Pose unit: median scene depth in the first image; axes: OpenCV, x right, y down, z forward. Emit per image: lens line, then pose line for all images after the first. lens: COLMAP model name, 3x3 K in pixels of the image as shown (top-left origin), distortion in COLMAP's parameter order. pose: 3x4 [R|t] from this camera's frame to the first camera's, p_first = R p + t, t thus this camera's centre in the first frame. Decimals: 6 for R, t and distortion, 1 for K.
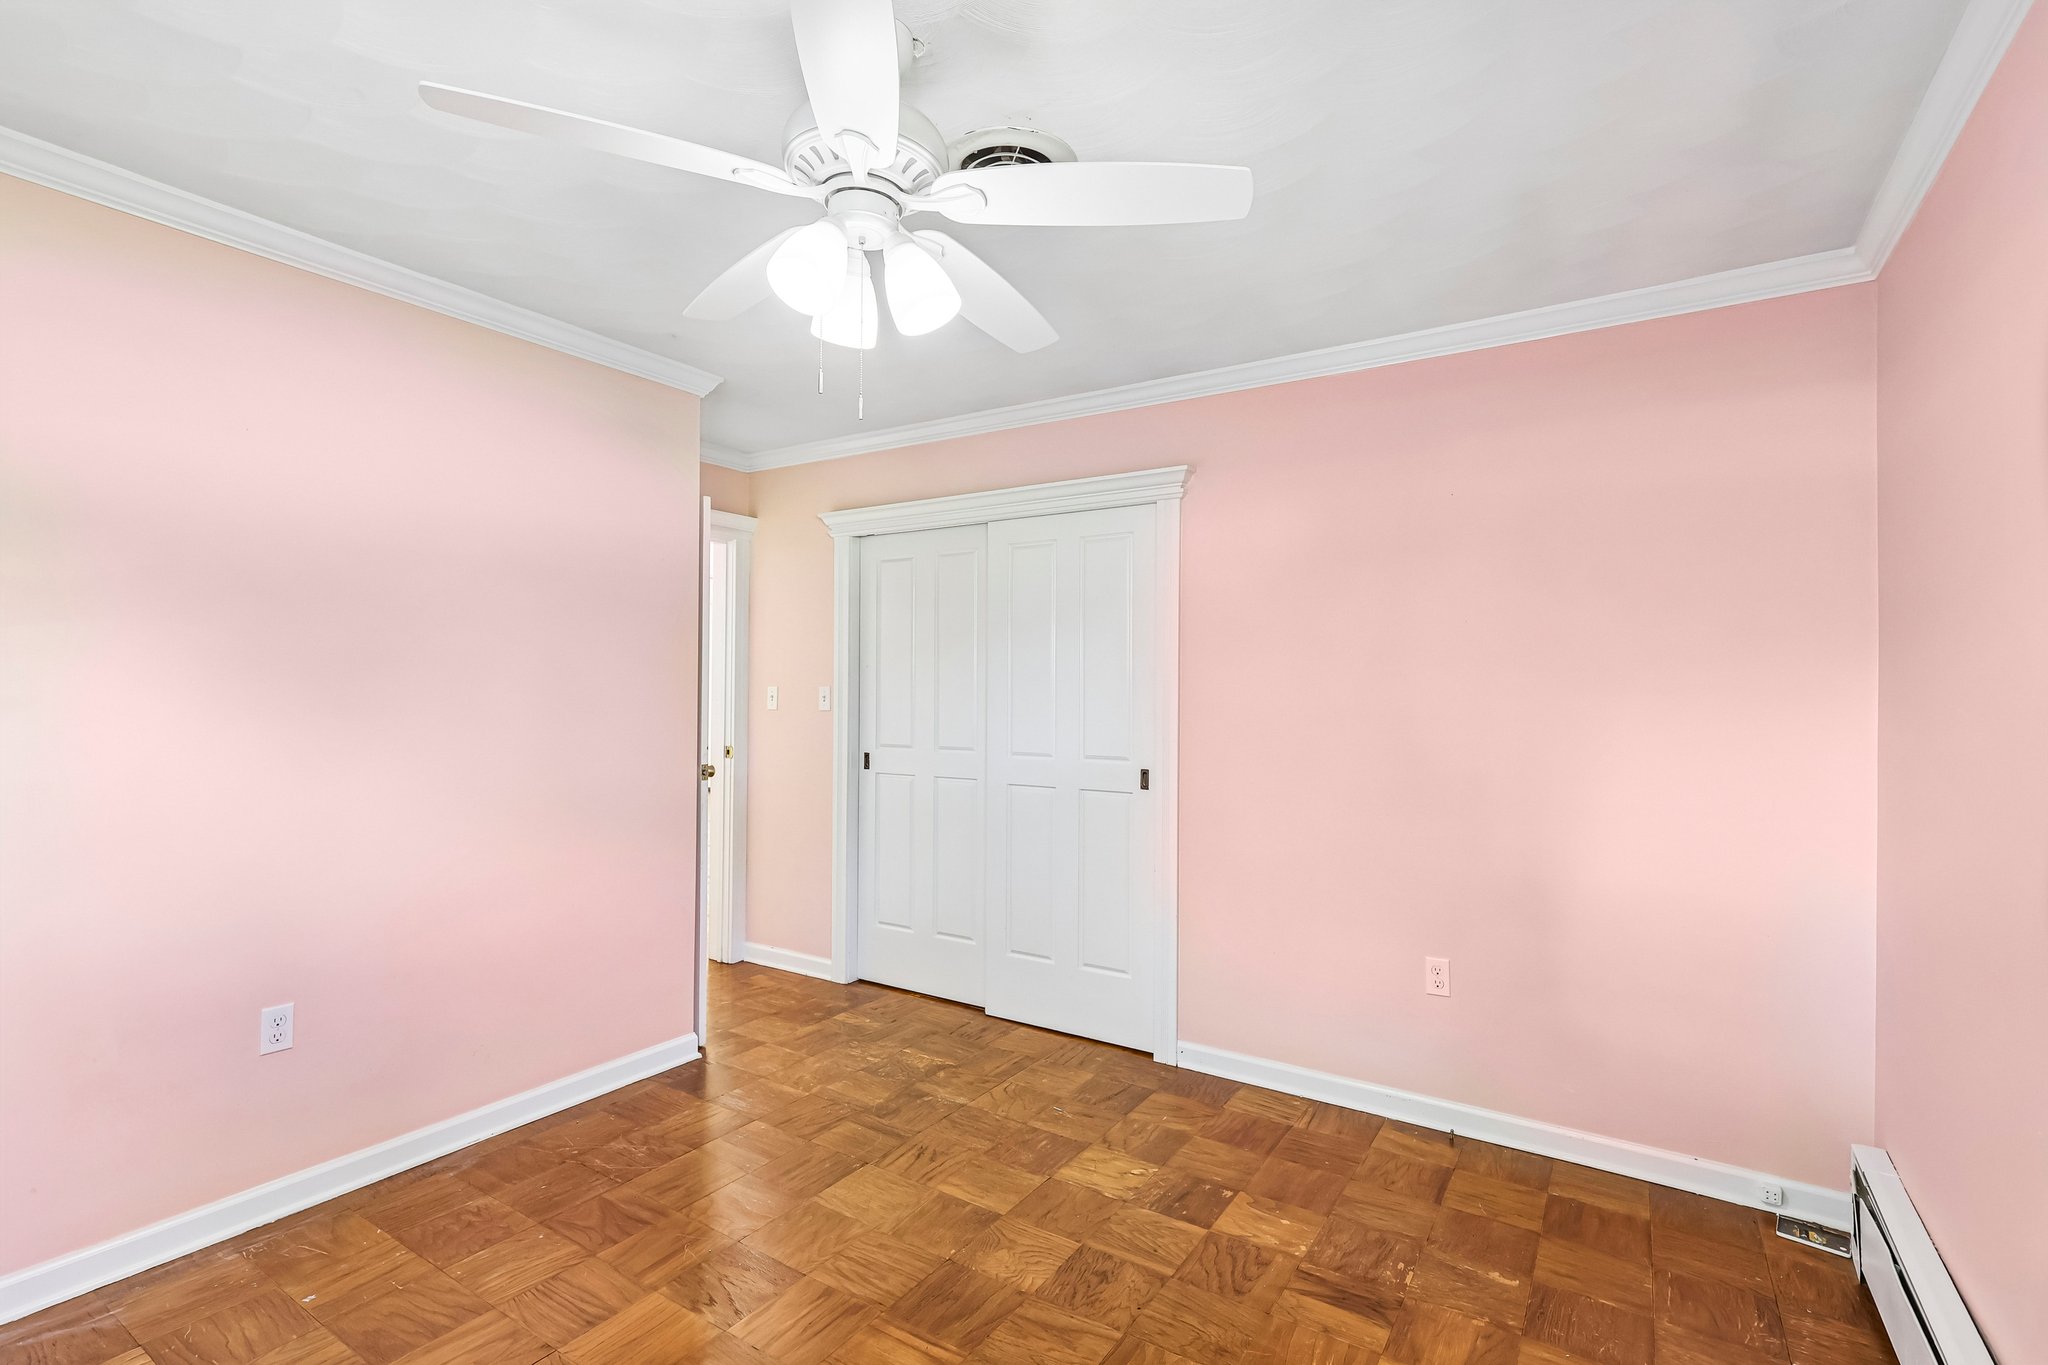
lens RADIAL K [[946.0, 0, 1011.8], [0, 946.0, 686.5], [0, 0, 1]] dist [0.001867, -0.000381]
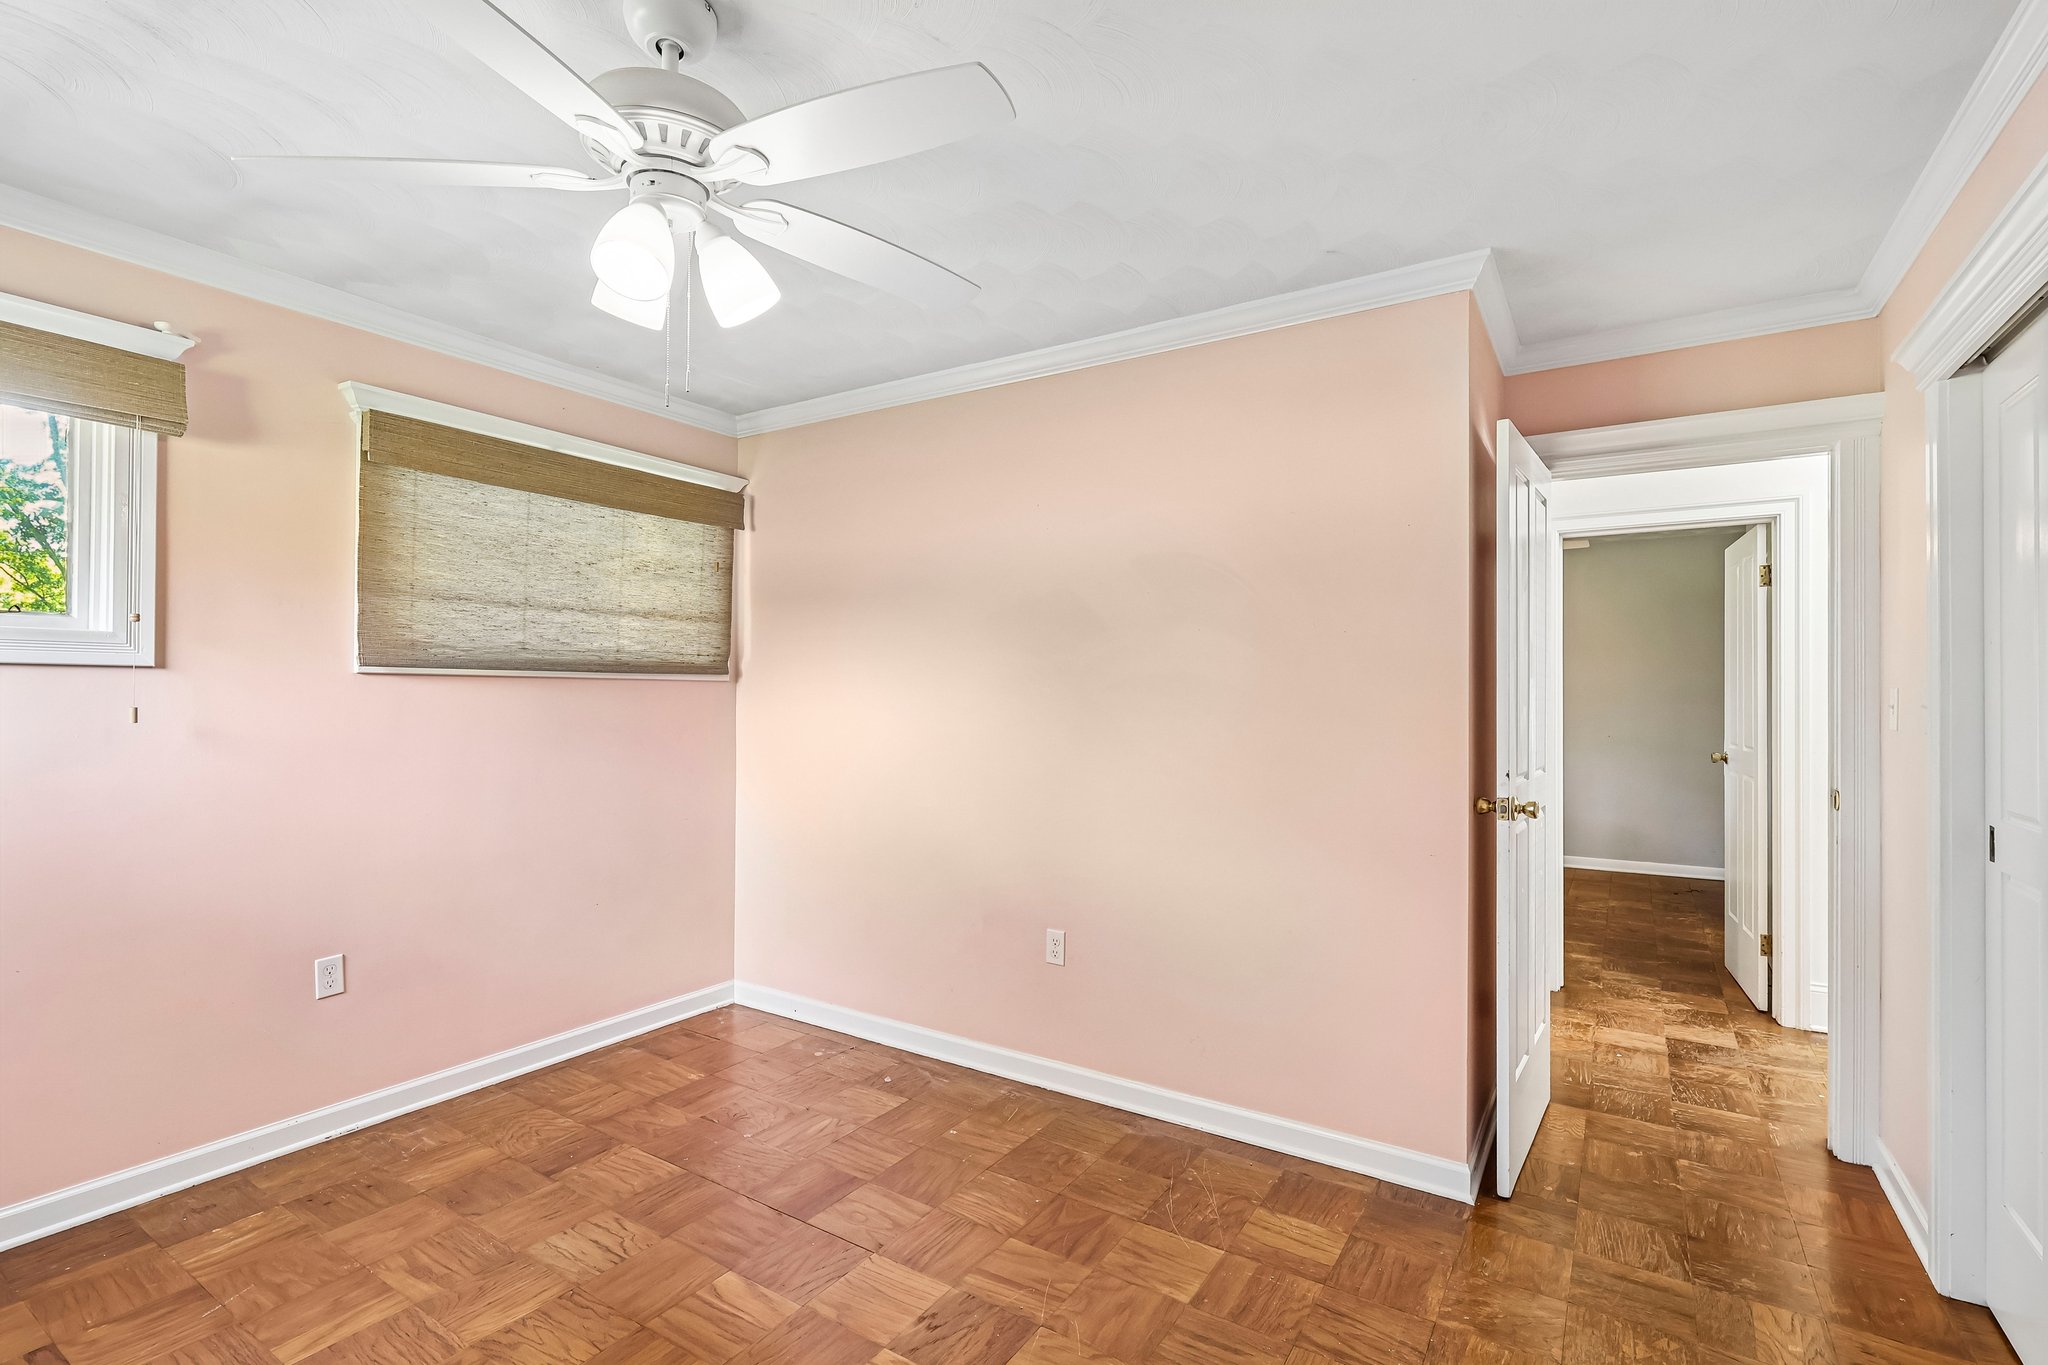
lens RADIAL K [[946.0, 0, 1011.8], [0, 946.0, 686.5], [0, 0, 1]] dist [0.001867, -0.000381]
pose [[0.015879, -0.009422, -0.999830, 0.529237], [-0.000672, 0.999955, -0.009434, 0.006921], [0.999874, 0.000822, 0.015872, 0.868126]]
